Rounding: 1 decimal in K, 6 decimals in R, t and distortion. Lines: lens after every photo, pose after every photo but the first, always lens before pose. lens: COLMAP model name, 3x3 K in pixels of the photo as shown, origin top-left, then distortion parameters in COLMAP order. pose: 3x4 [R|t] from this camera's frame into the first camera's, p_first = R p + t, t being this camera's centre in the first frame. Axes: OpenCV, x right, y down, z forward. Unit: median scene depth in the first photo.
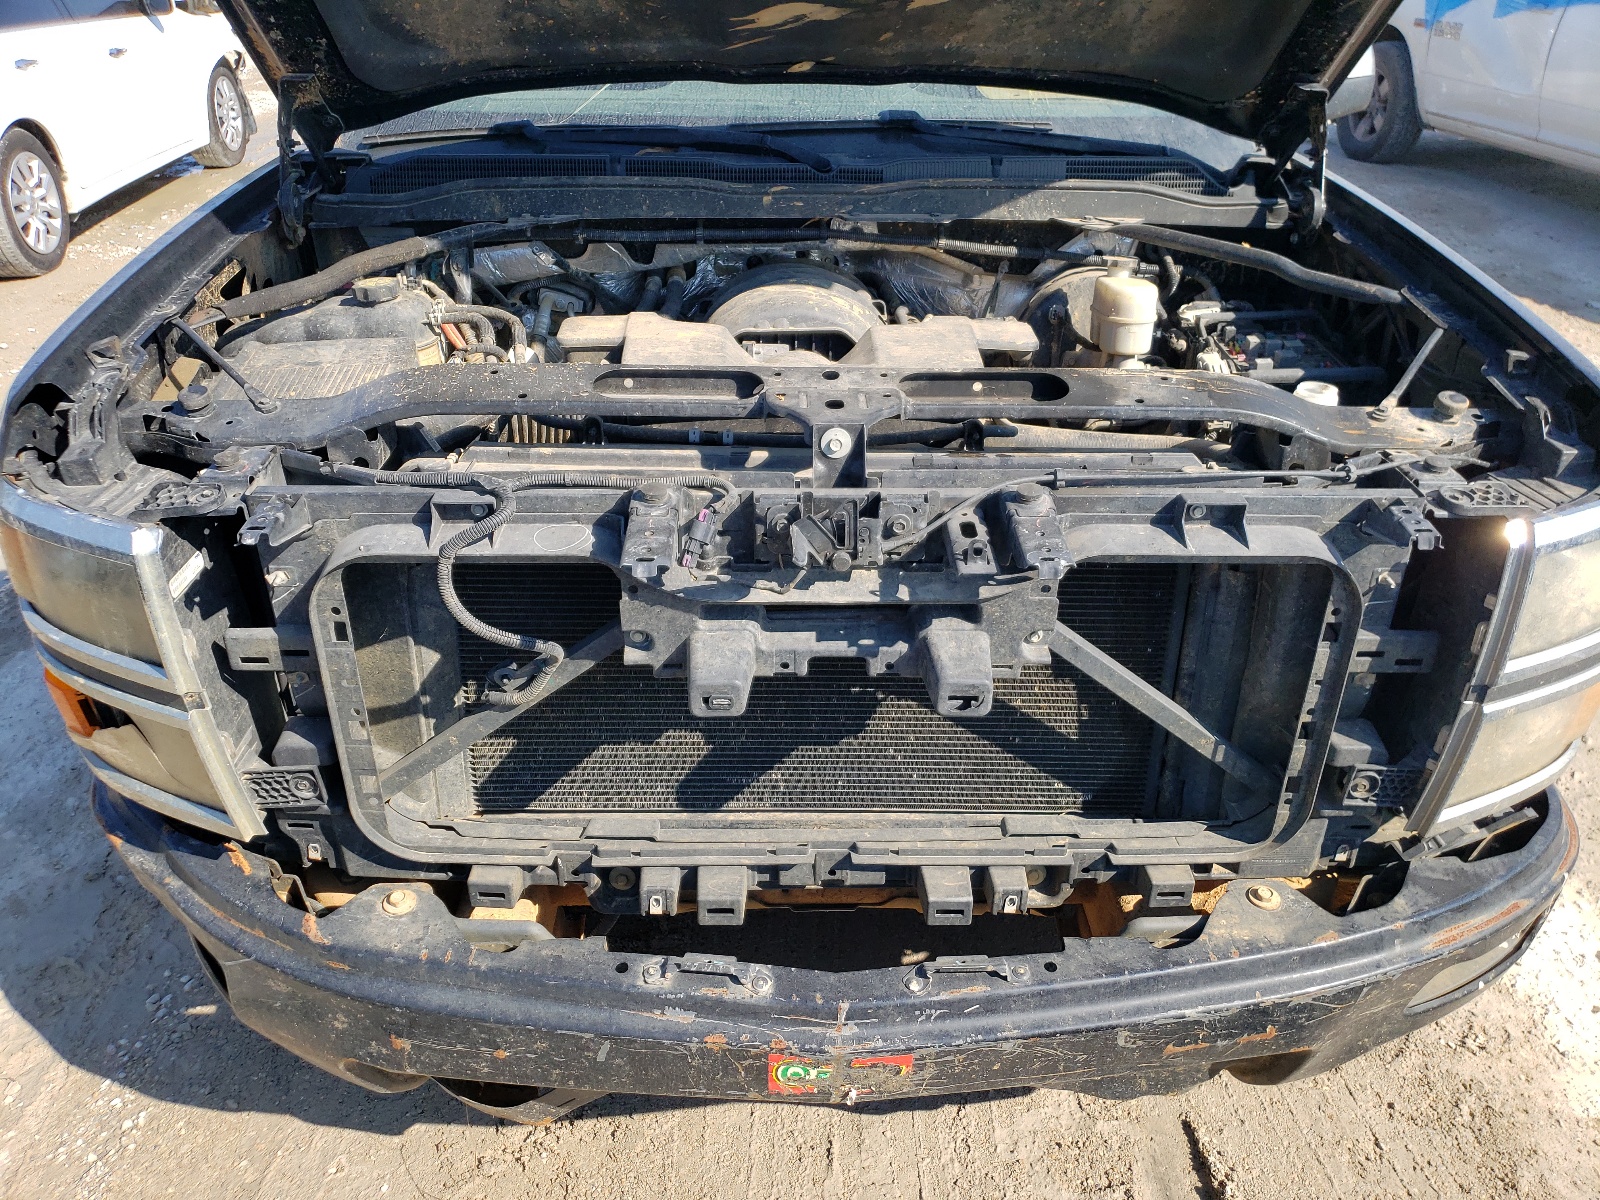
lens RADIAL K [[1306.9, 0, 801.4], [0, 1306.9, 595.2], [0, 0, 1]] dist [0.006565, 0.002560]
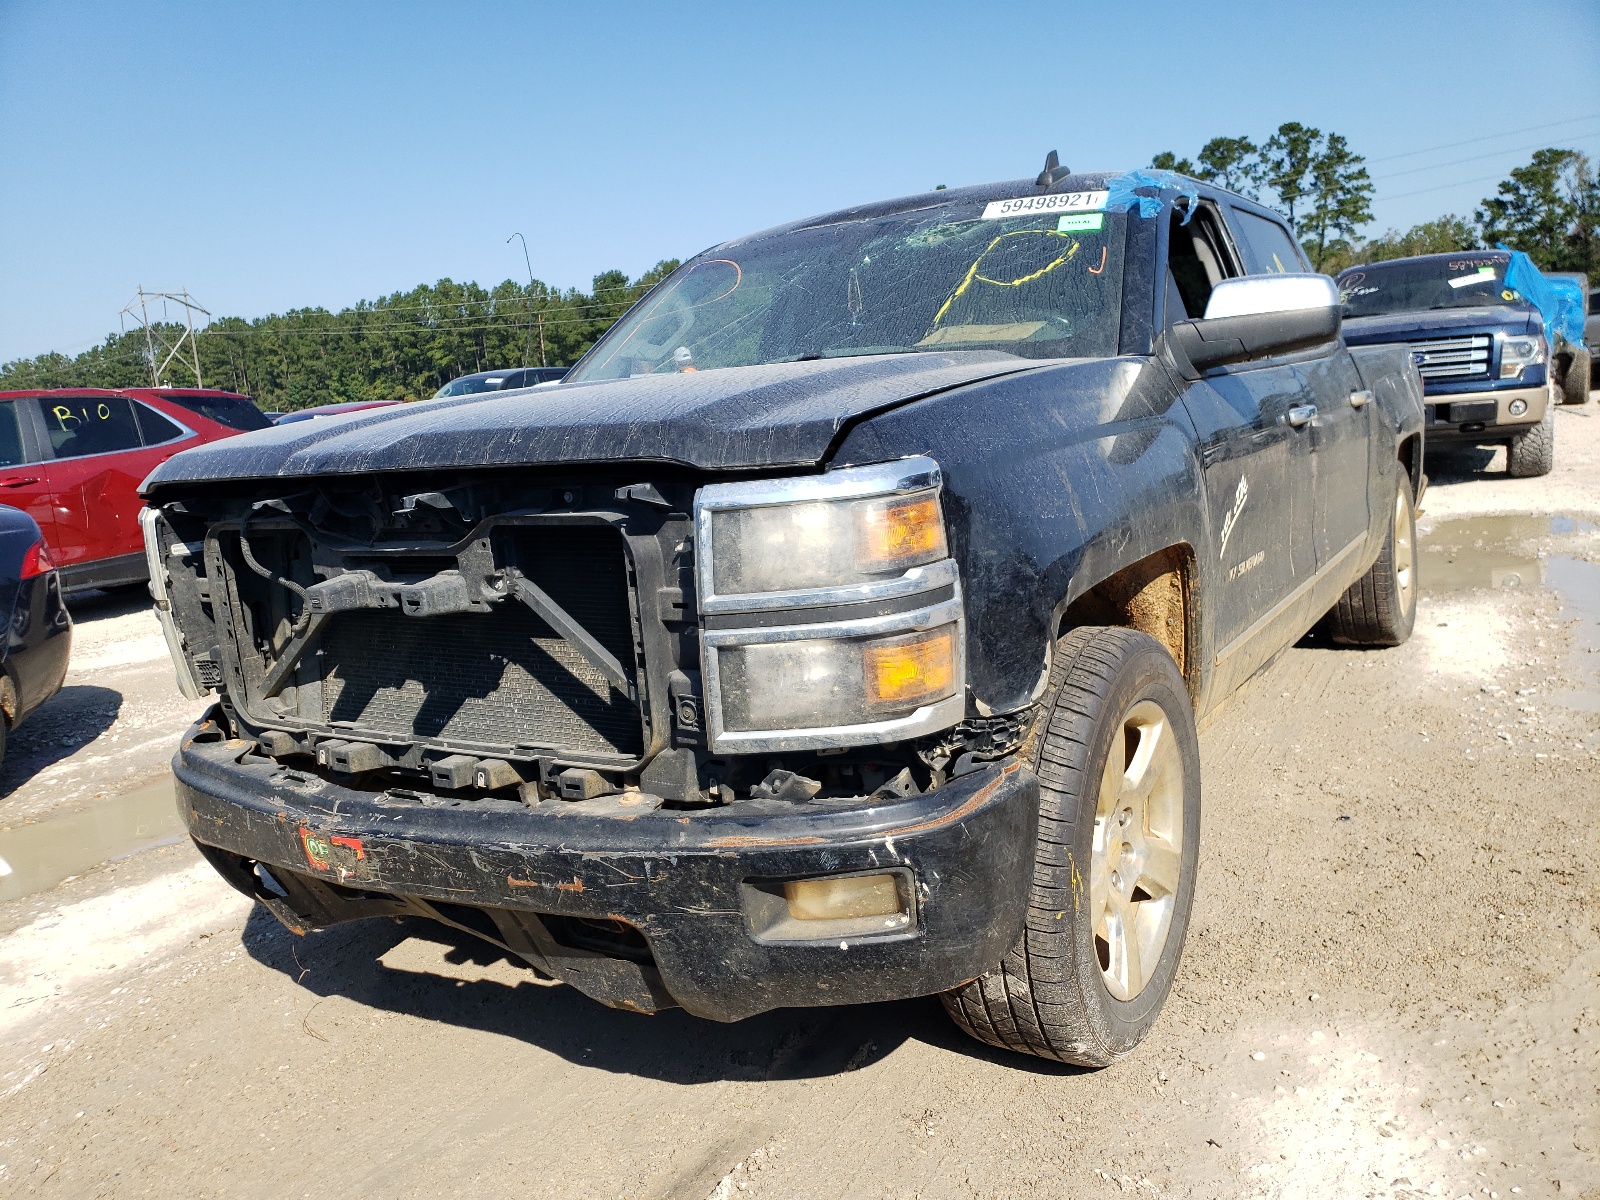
lens RADIAL K [[1306.9, 0, 800.8], [0, 1306.9, 603.5], [0, 0, 1]] dist [0.006565, 0.002560]
pose [[0.816329, 0.006972, -0.577545, 1.368488], [-0.194695, 0.944727, -0.263788, 0.390182], [0.543783, 0.327783, 0.772566, 0.016880]]
